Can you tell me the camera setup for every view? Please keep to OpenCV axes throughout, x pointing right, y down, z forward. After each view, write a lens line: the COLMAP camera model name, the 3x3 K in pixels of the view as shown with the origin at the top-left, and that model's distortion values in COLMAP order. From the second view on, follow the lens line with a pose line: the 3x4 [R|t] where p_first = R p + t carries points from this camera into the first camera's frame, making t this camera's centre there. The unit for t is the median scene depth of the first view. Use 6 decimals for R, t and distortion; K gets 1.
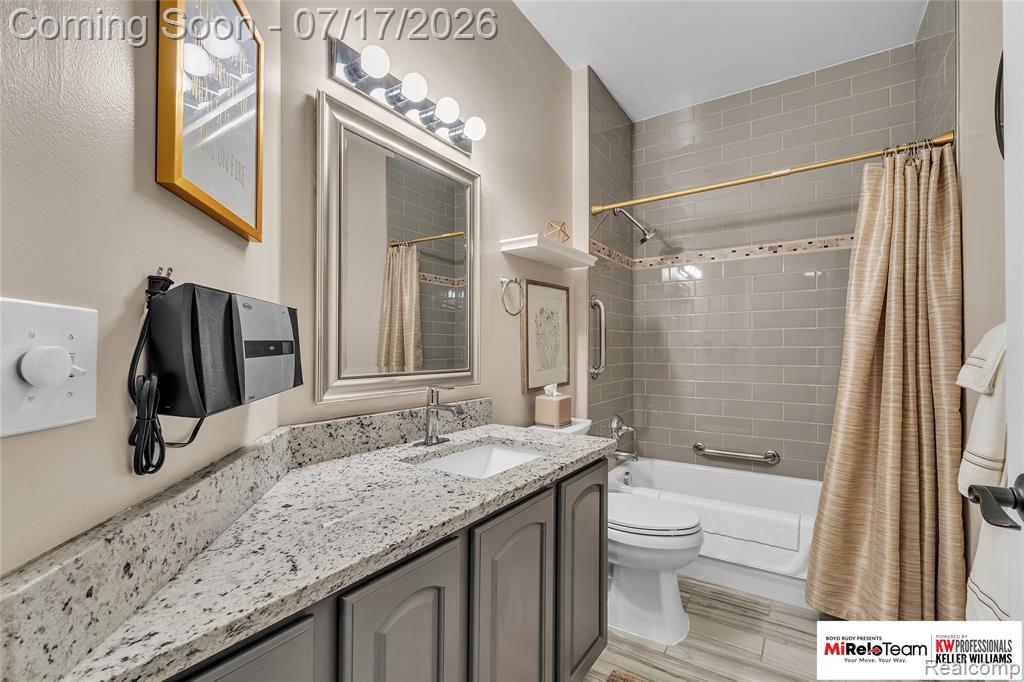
lens RADIAL K [[456.9, 0, 522.1], [0, 456.9, 345.3], [0, 0, 1]] dist [0.021419, -0.000084]
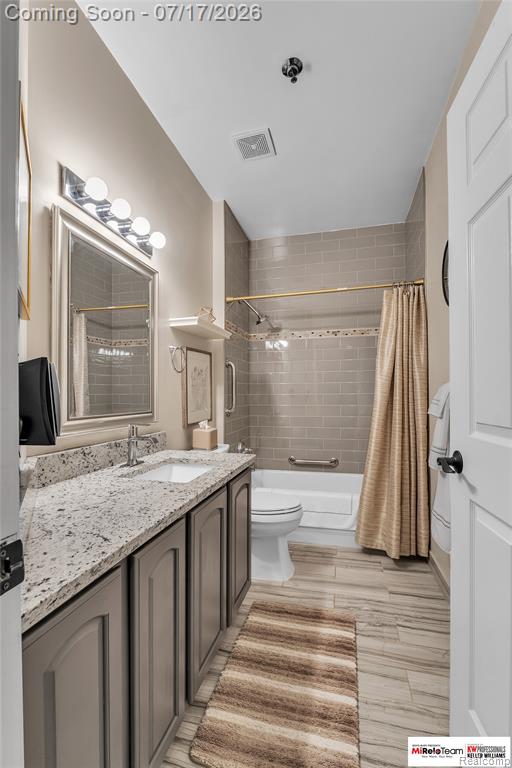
lens RADIAL K [[342.7, 0, 266.1], [0, 342.7, 394.0], [0, 0, 1]] dist [0.021419, -0.000084]
pose [[0.944768, -0.003873, 0.327718, -0.117492], [0.001749, 0.999976, 0.006774, -0.006108], [-0.327737, -0.005826, 0.944751, -0.093403]]
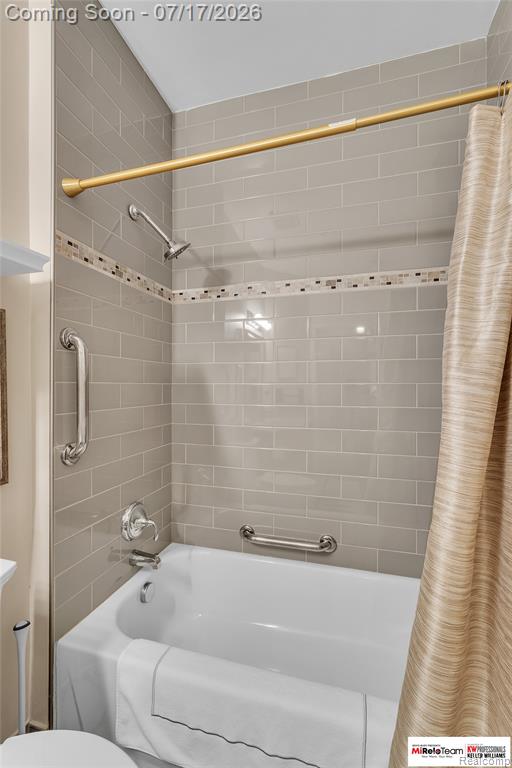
lens RADIAL K [[342.7, 0, 262.6], [0, 342.7, 386.6], [0, 0, 1]] dist [0.021419, -0.000084]
pose [[0.957196, 0.004651, 0.289402, 0.381107], [-0.006972, 0.999951, 0.006989, -0.050739], [-0.289356, -0.008708, 0.957182, 0.679547]]
